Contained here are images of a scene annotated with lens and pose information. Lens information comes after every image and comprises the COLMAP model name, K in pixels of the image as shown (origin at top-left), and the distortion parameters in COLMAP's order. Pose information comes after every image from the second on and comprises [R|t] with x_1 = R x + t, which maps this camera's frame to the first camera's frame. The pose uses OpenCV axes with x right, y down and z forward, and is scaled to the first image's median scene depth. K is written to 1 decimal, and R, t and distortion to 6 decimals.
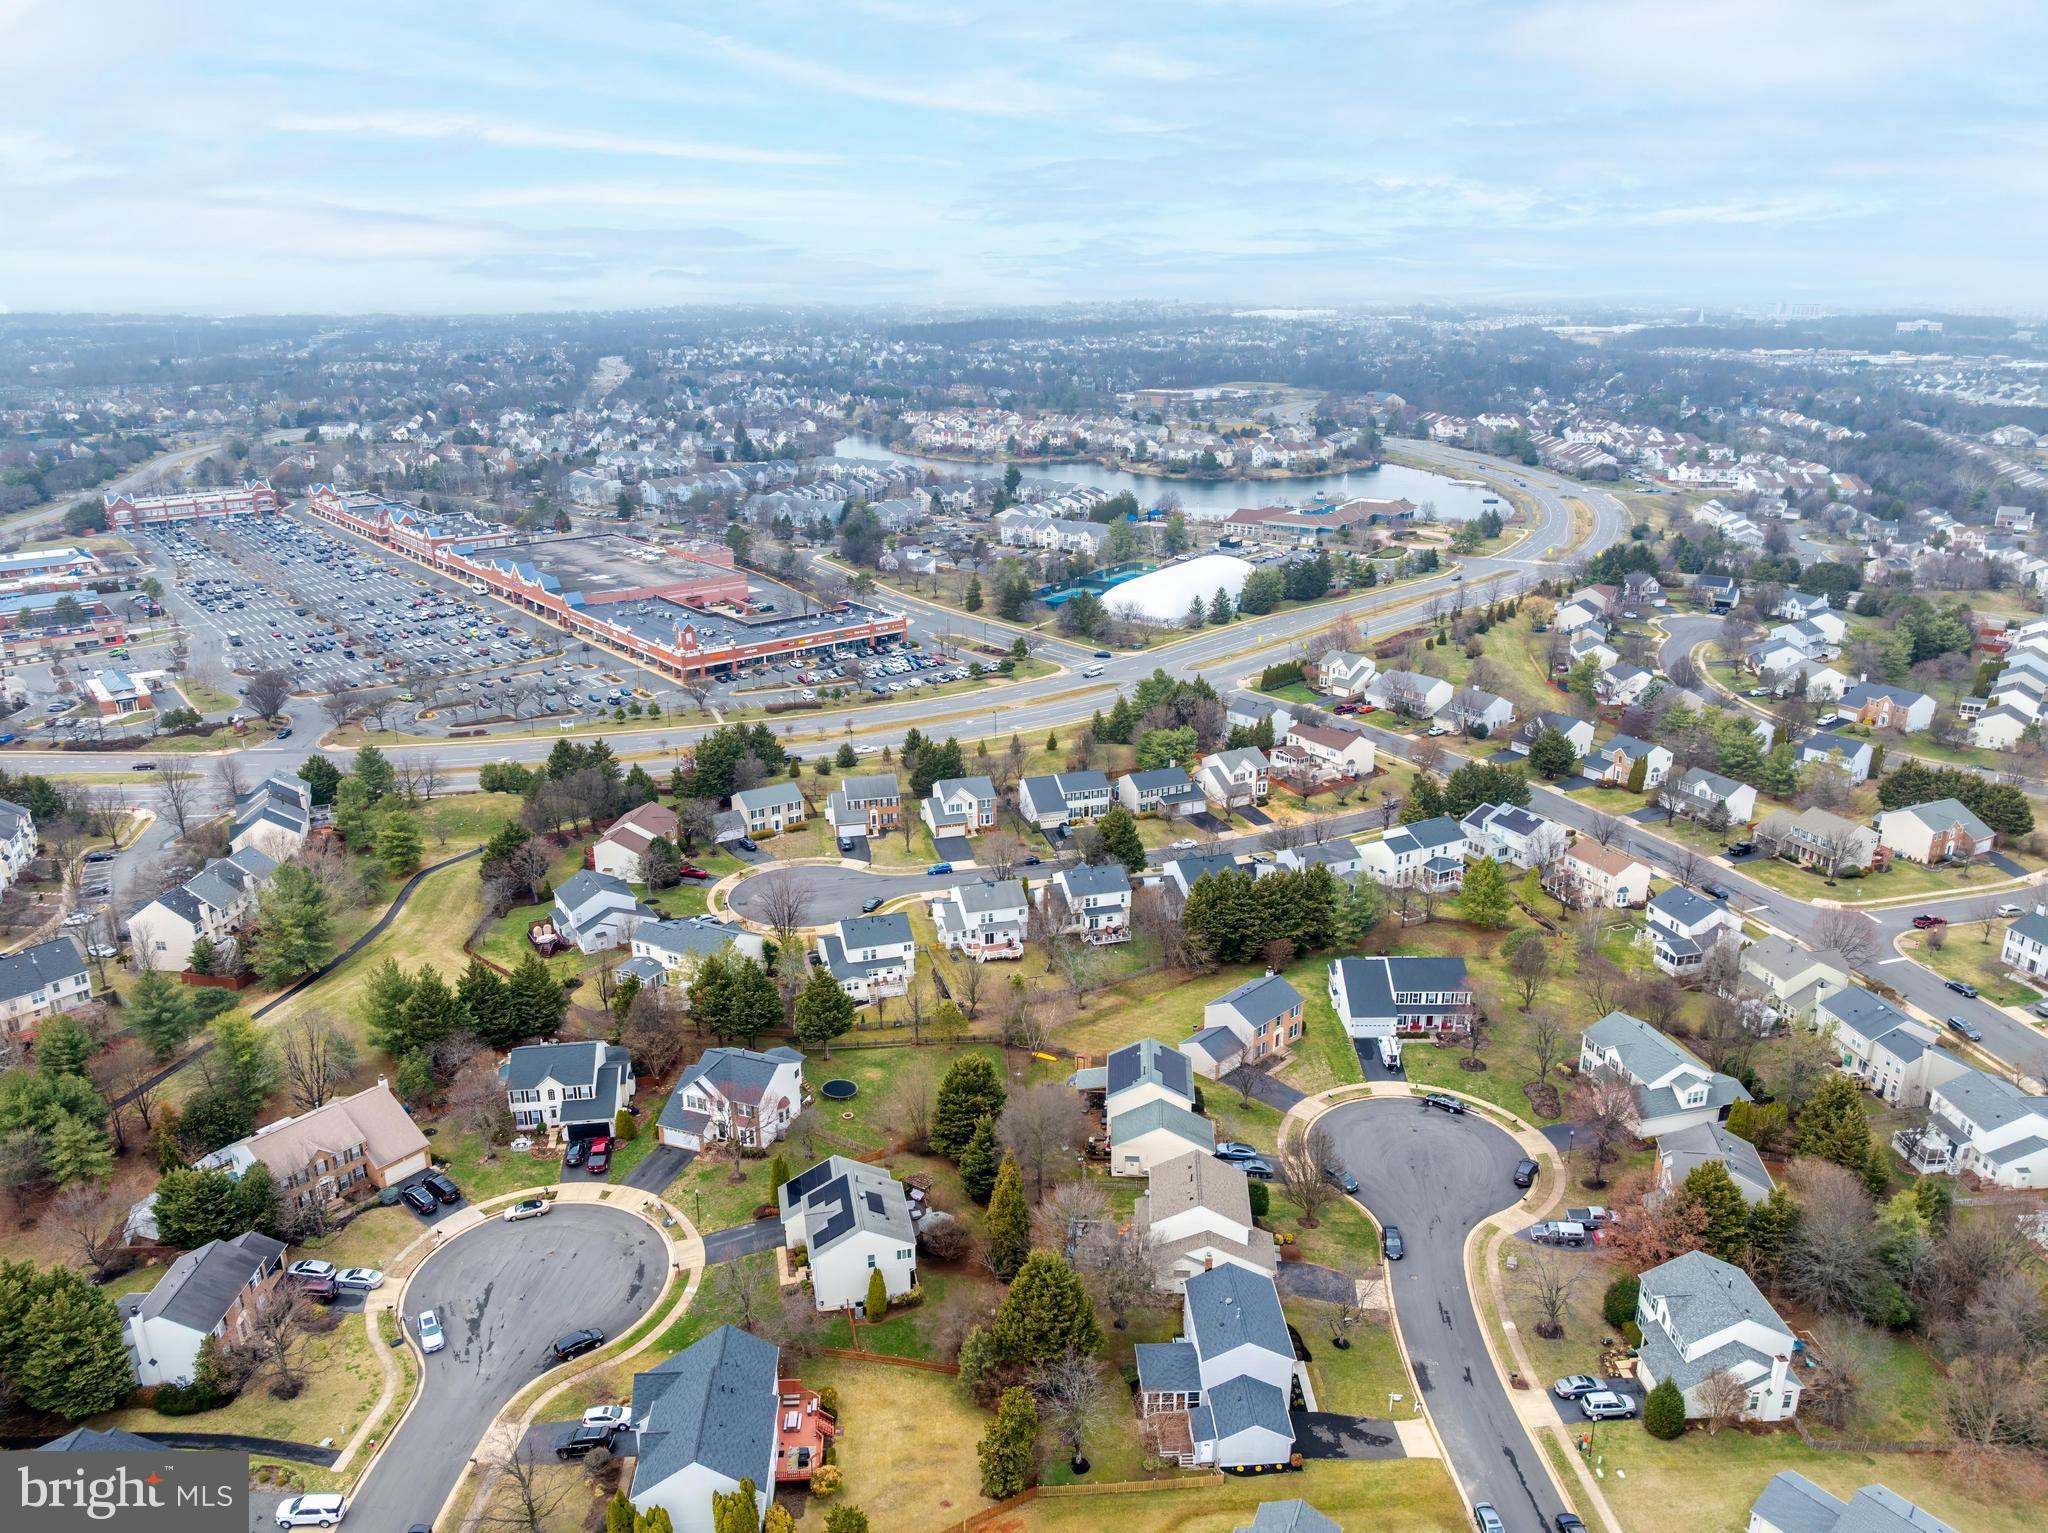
lens RADIAL K [[1446.6, 0, 1024.0], [0, 1446.6, 766.5], [0, 0, 1]] dist [-0.029828, -0.009370]
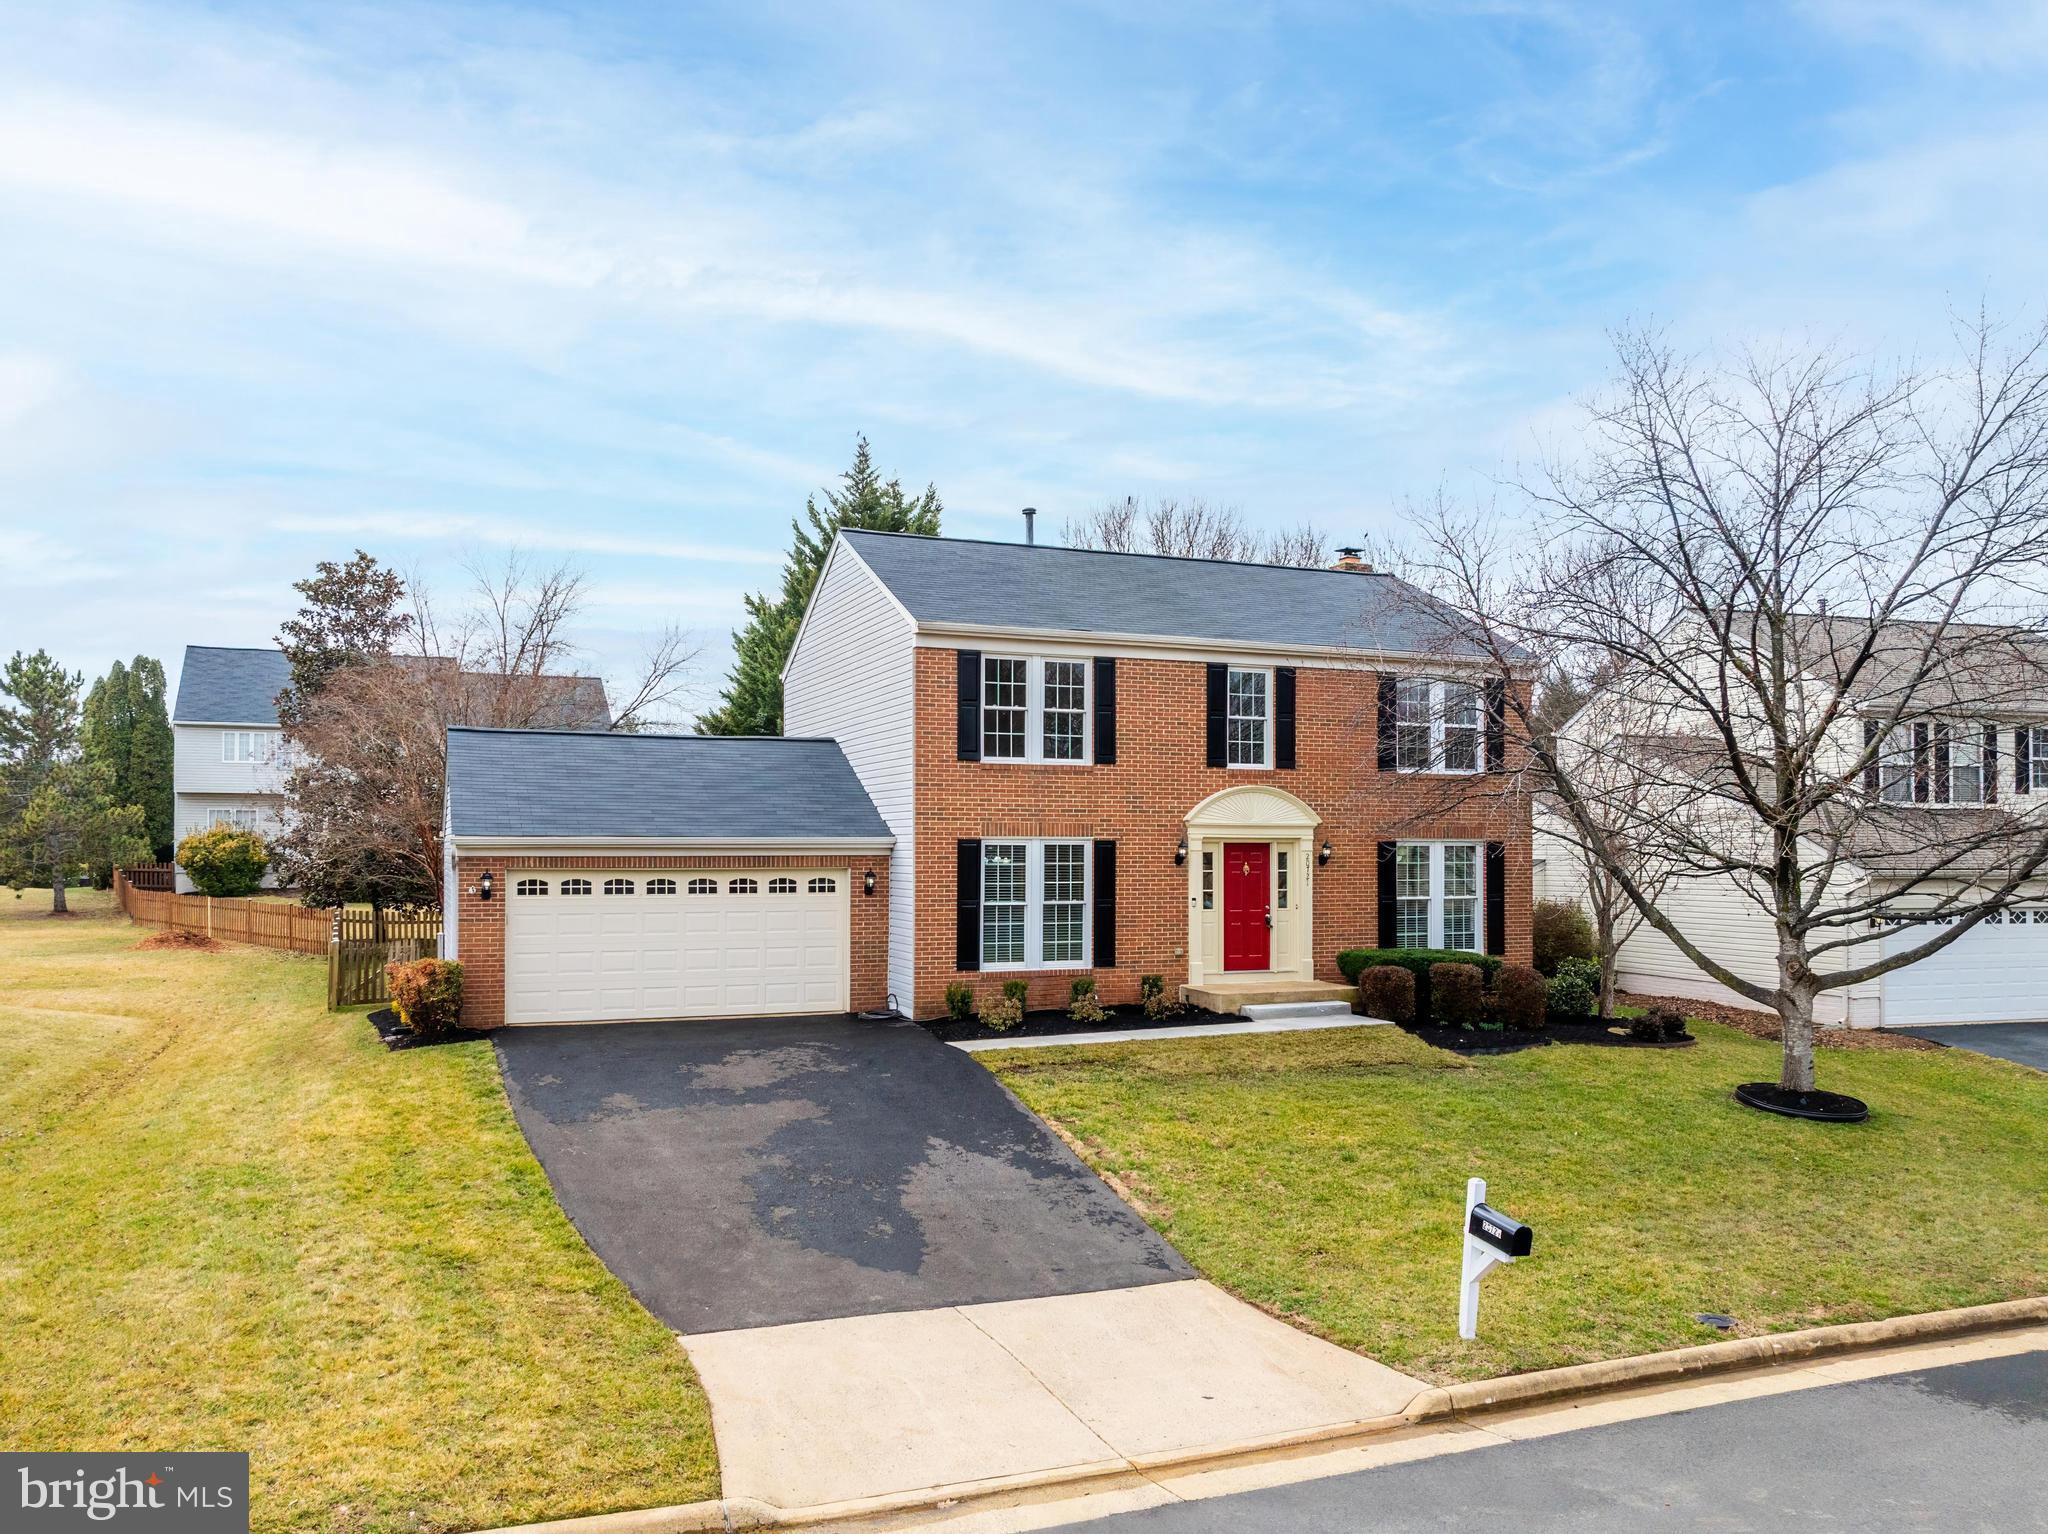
lens RADIAL K [[1546.1, 0, 1024.0], [0, 1546.1, 767.0], [0, 0, 1]] dist [-0.039203, -0.002286]
pose [[0.344775, -0.054246, -0.937117, 0.052319], [-0.299885, 0.939646, -0.164724, 0.067037], [0.889494, 0.337820, 0.307699, 0.142633]]
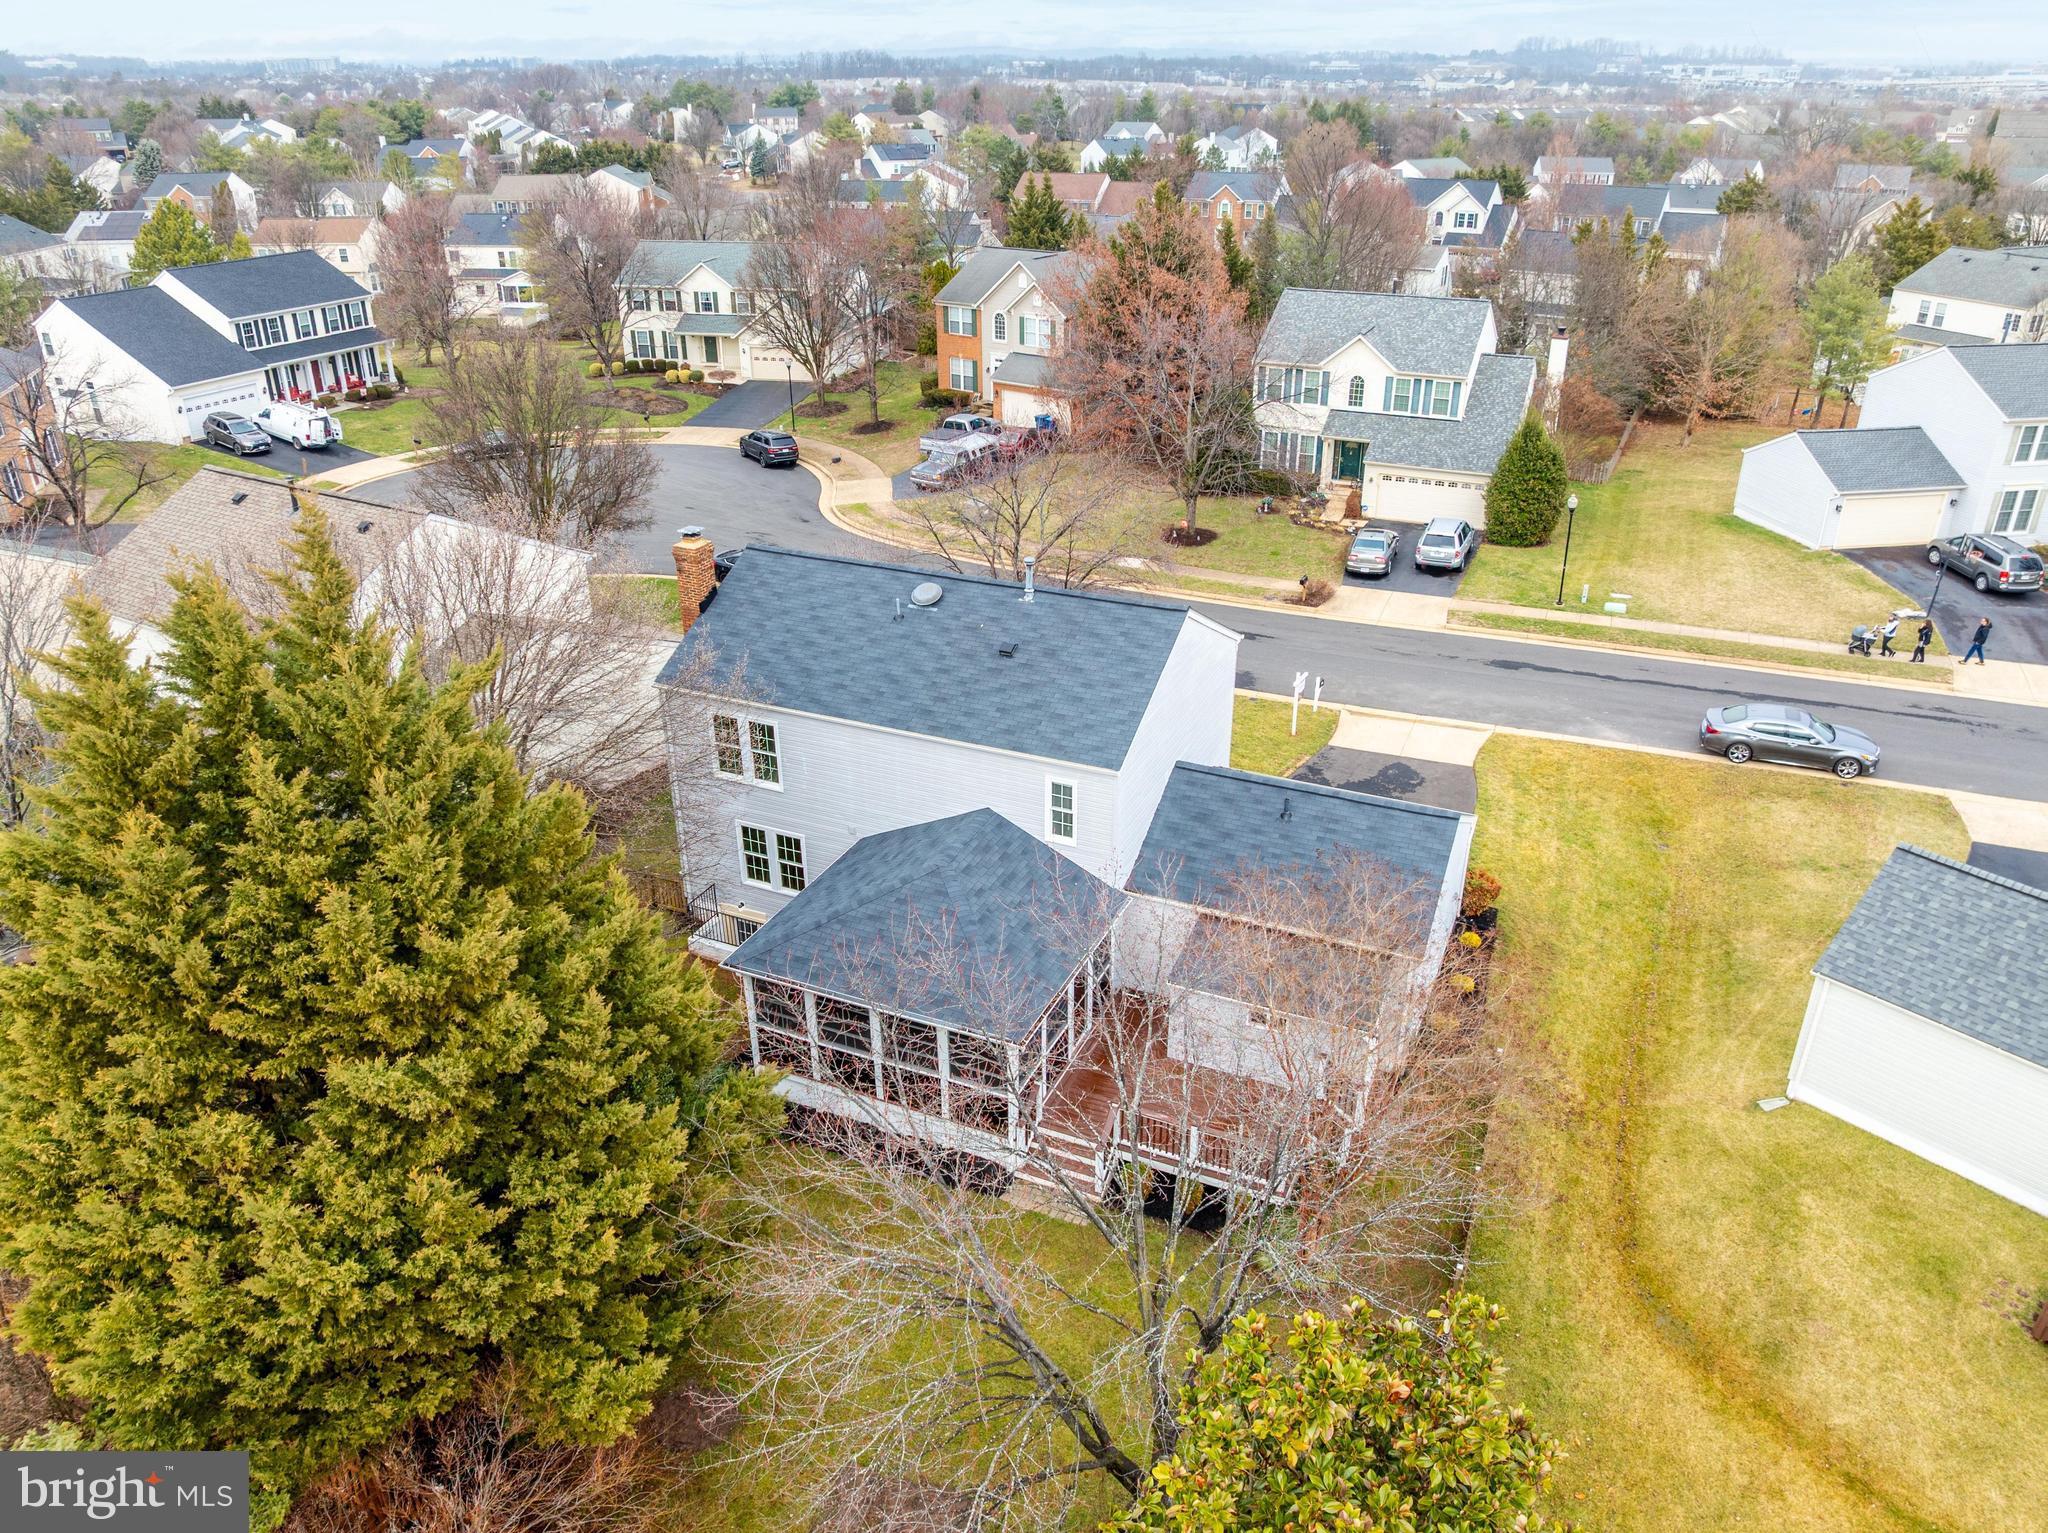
lens RADIAL K [[1457.9, 0, 1024.0], [0, 1457.9, 766.5], [0, 0, 1]] dist [-0.063582, 0.037266]
pose [[0.443034, -0.393814, 0.805377, -0.009102], [0.286946, 0.913383, 0.288780, 0.051000], [-0.849343, 0.103161, 0.517663, 0.132512]]
